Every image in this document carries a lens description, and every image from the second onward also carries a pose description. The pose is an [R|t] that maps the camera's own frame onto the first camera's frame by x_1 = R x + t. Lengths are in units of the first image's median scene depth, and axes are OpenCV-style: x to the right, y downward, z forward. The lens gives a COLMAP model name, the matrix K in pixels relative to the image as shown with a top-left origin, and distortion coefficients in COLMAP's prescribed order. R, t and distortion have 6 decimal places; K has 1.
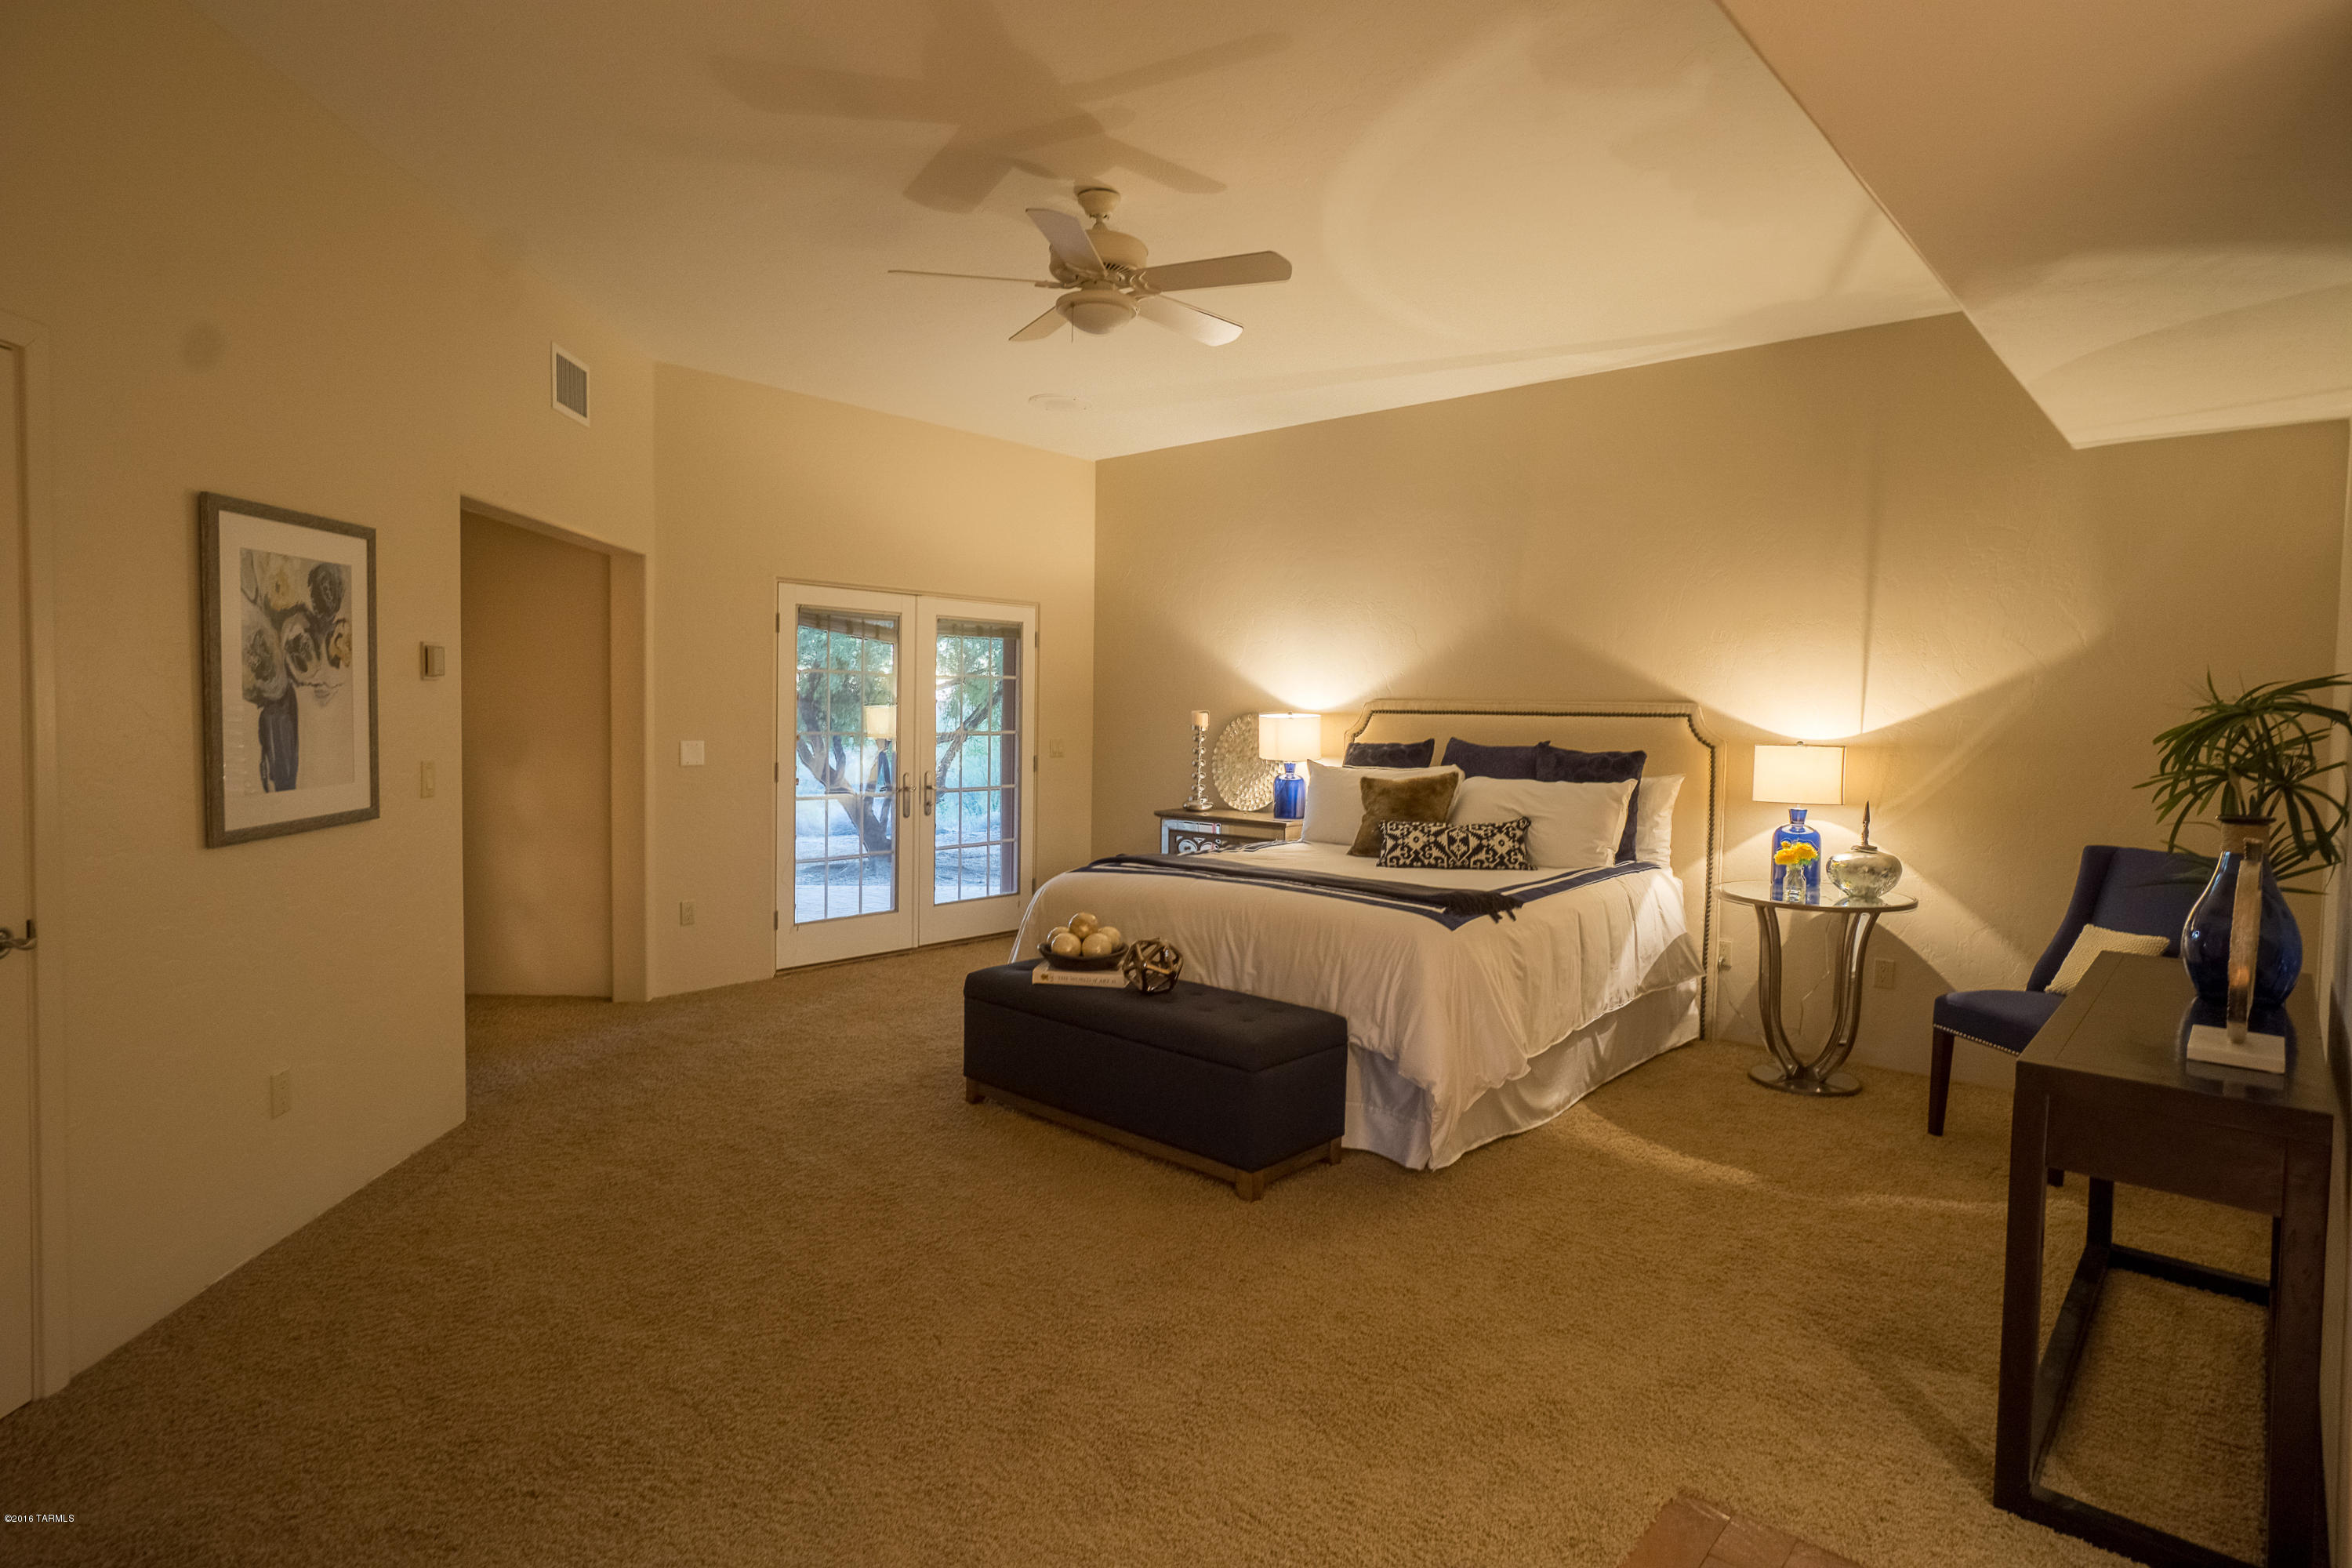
lens RADIAL K [[1289.1, 0, 1195.5], [0, 1289.1, 761.3], [0, 0, 1]] dist [-0.021131, 0.000356]
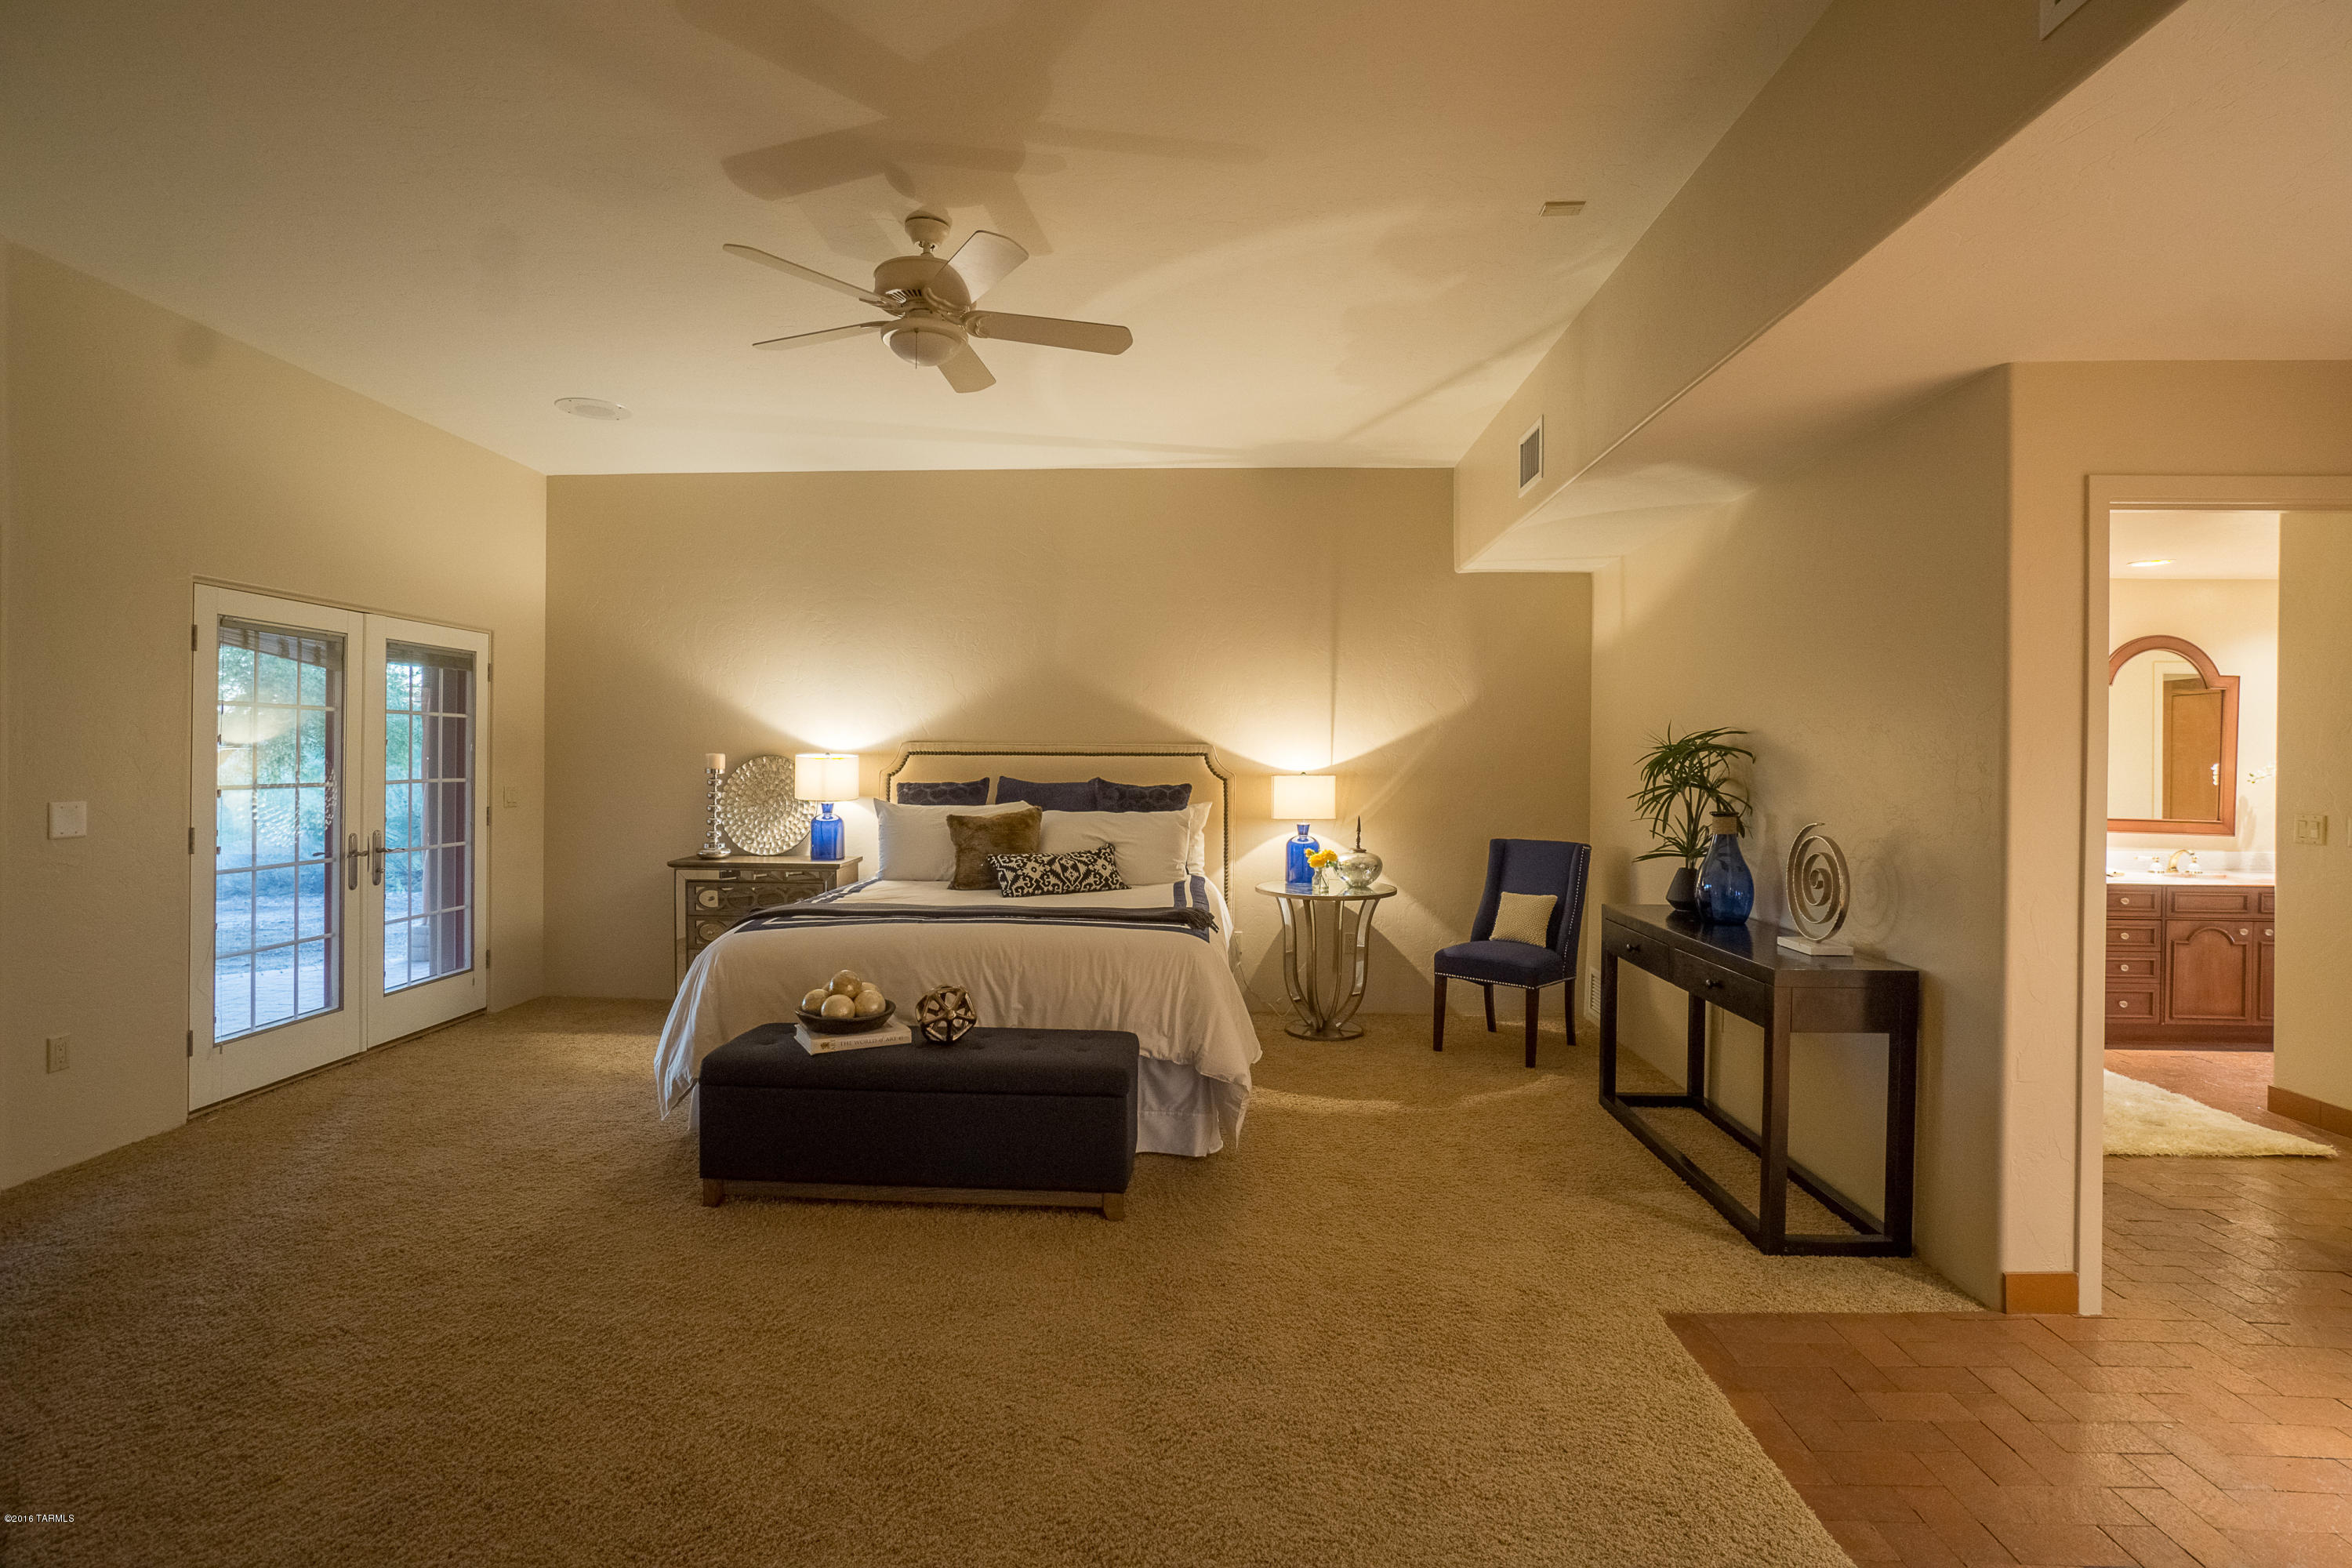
lens RADIAL K [[1156.1, 0, 1161.3], [0, 1156.1, 760.8], [0, 0, 1]] dist [-0.050077, 0.025535]
pose [[0.762697, -0.011183, 0.646659, -0.385007], [0.029982, 0.999387, -0.018079, -0.010738], [-0.646060, 0.033177, 0.762565, 0.181747]]
